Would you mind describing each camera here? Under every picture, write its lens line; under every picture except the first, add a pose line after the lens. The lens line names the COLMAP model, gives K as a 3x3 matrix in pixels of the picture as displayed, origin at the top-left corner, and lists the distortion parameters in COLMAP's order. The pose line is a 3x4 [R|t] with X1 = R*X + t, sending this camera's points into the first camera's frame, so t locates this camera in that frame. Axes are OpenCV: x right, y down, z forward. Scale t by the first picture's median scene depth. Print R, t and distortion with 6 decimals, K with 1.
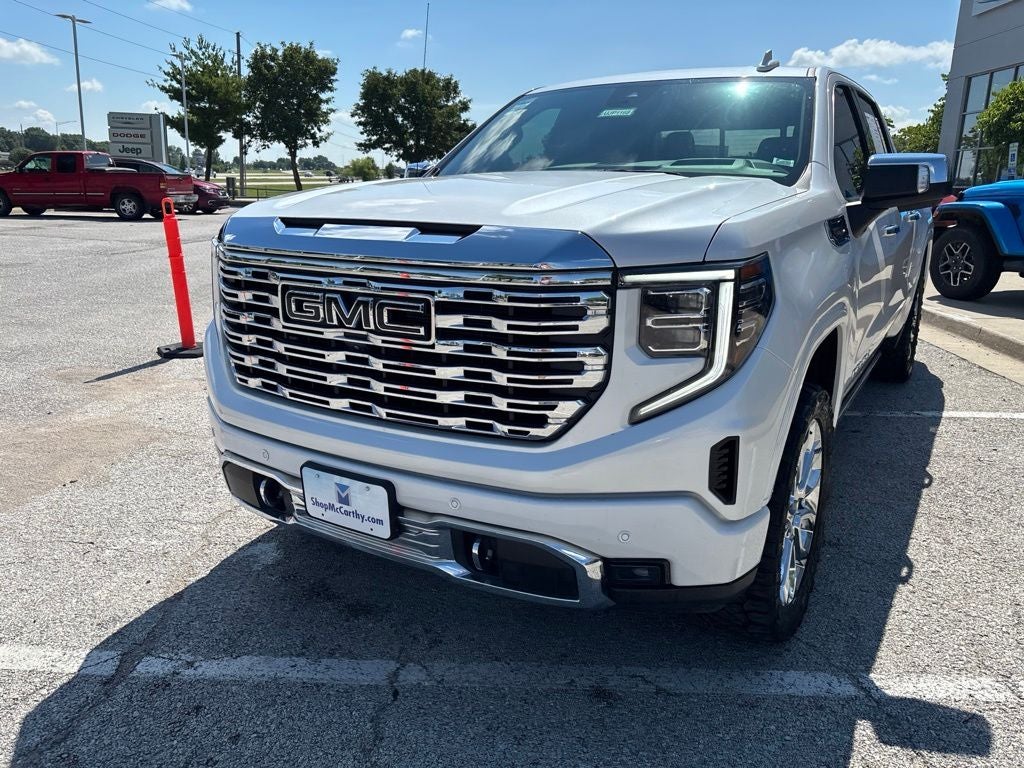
lens RADIAL K [[779.3, 0, 507.2], [0, 779.3, 368.3], [0, 0, 1]] dist [0.045585, -0.052777]
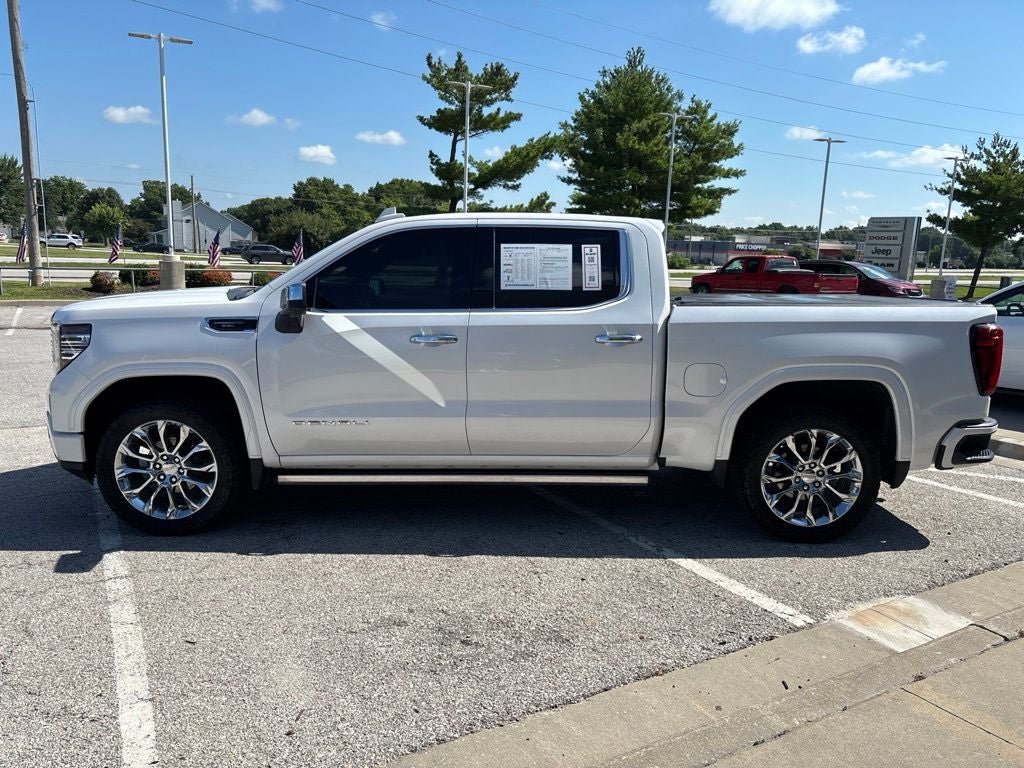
lens RADIAL K [[779.3, 0, 508.0], [0, 779.3, 384.6], [0, 0, 1]] dist [0.045585, -0.052777]
pose [[0.523479, 0.133254, -0.841554, 0.190002], [-0.215289, 0.976331, 0.020677, -0.018432], [0.824391, 0.170354, 0.539777, 0.051439]]
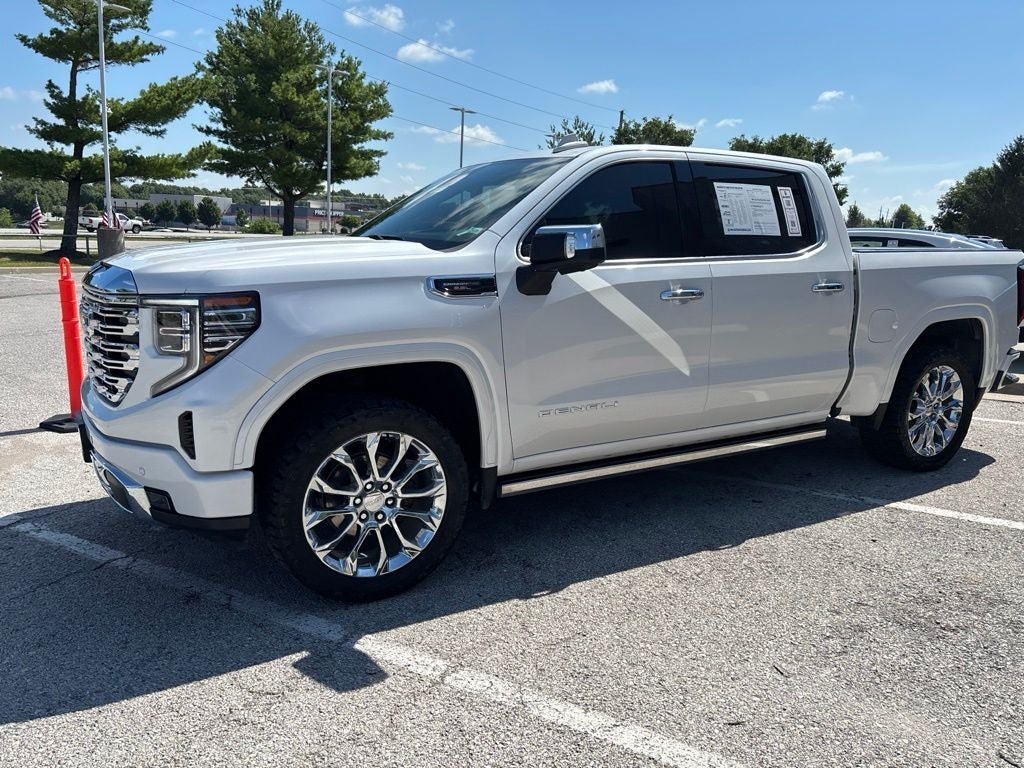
lens RADIAL K [[779.3, 0, 508.6], [0, 779.3, 380.7], [0, 0, 1]] dist [0.045585, -0.052777]
pose [[0.883999, 0.095140, -0.457706, 0.090754], [-0.124406, 0.991644, -0.034148, 0.000316], [0.450633, 0.087129, 0.888447, -0.002849]]
